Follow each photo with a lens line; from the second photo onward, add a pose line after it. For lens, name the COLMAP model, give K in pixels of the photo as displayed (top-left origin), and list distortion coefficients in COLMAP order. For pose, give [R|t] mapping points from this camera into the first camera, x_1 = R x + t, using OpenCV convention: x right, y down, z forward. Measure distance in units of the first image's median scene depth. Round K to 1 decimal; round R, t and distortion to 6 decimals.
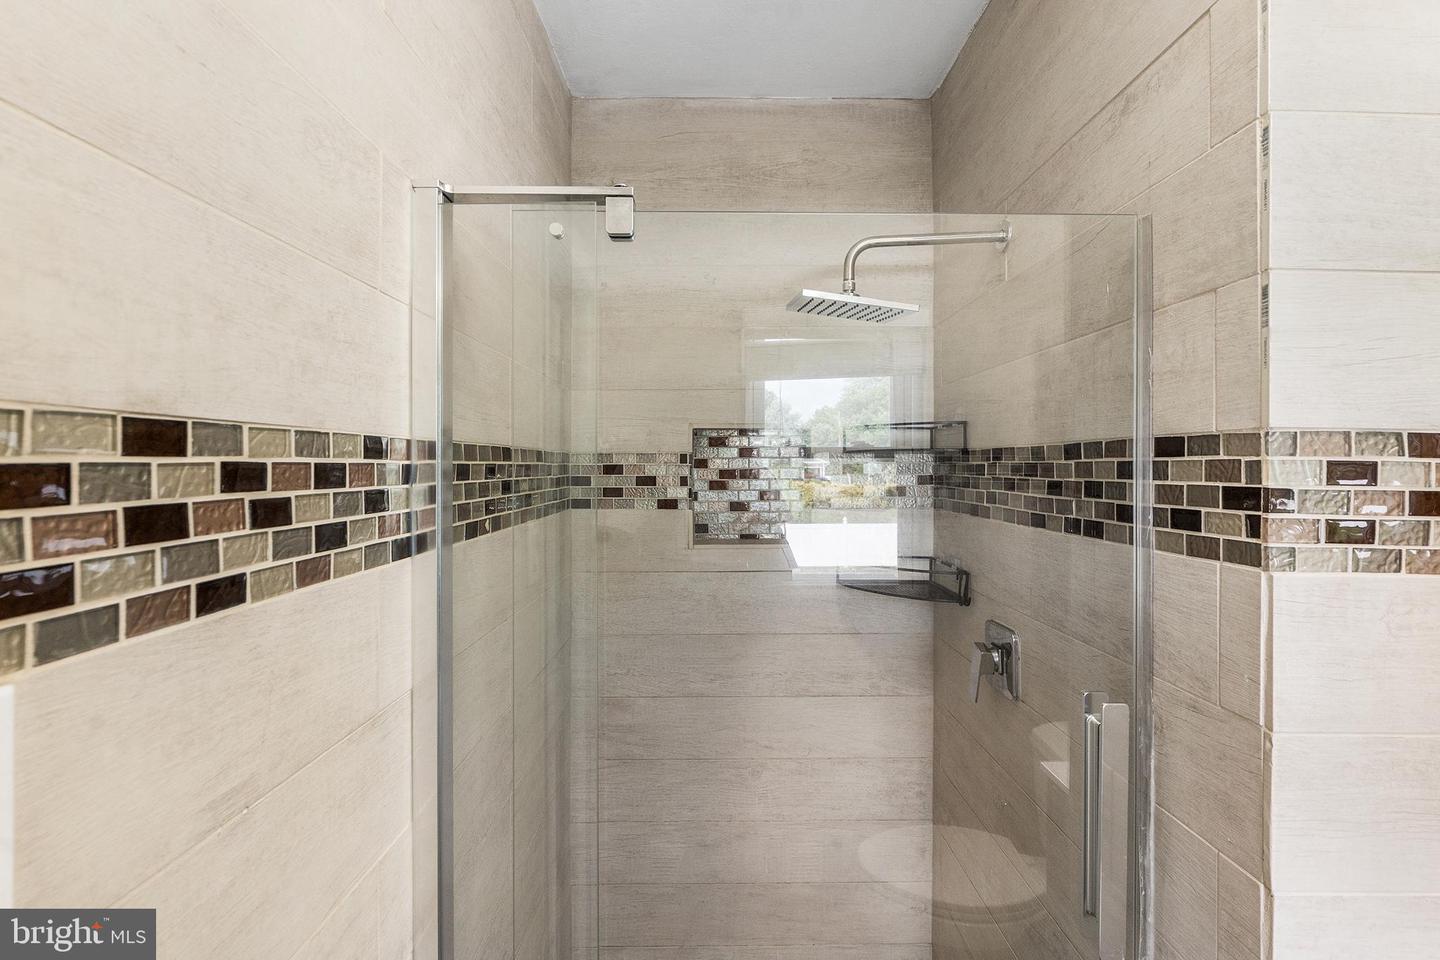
lens RADIAL K [[656.5, 0, 713.0], [0, 656.5, 466.7], [0, 0, 1]] dist [-0.010019, 0.001479]
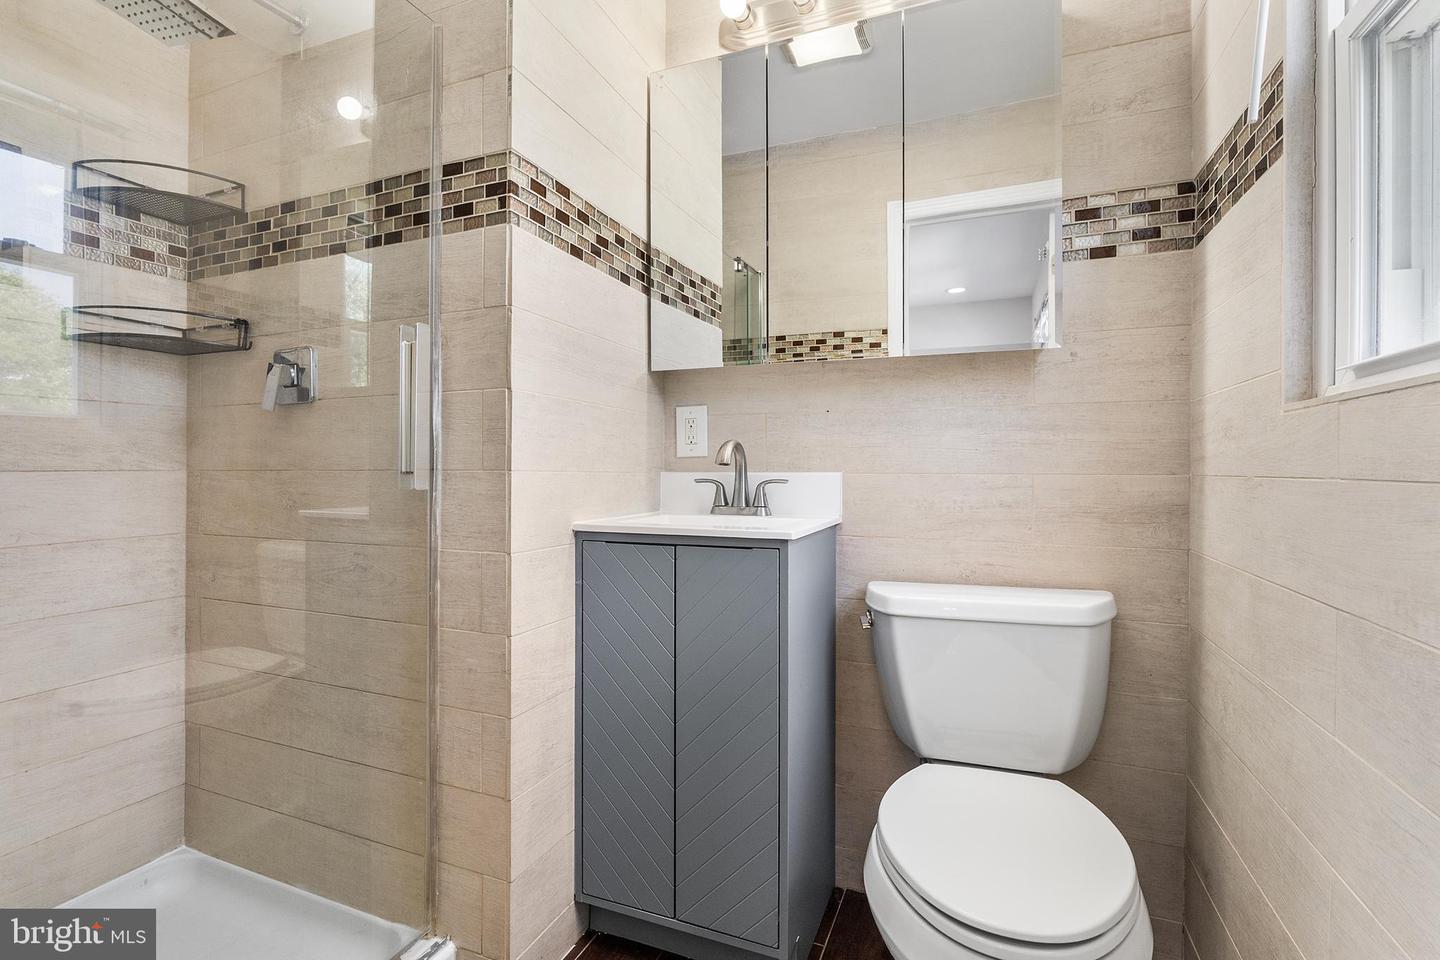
lens RADIAL K [[656.5, 0, 708.4], [0, 656.5, 474.0], [0, 0, 1]] dist [-0.010019, 0.001479]
pose [[0.381987, 0.000619, 0.924167, -0.572865], [-0.005764, 0.999982, 0.001713, 0.724264], [-0.924150, -0.005982, 0.381984, -0.226949]]
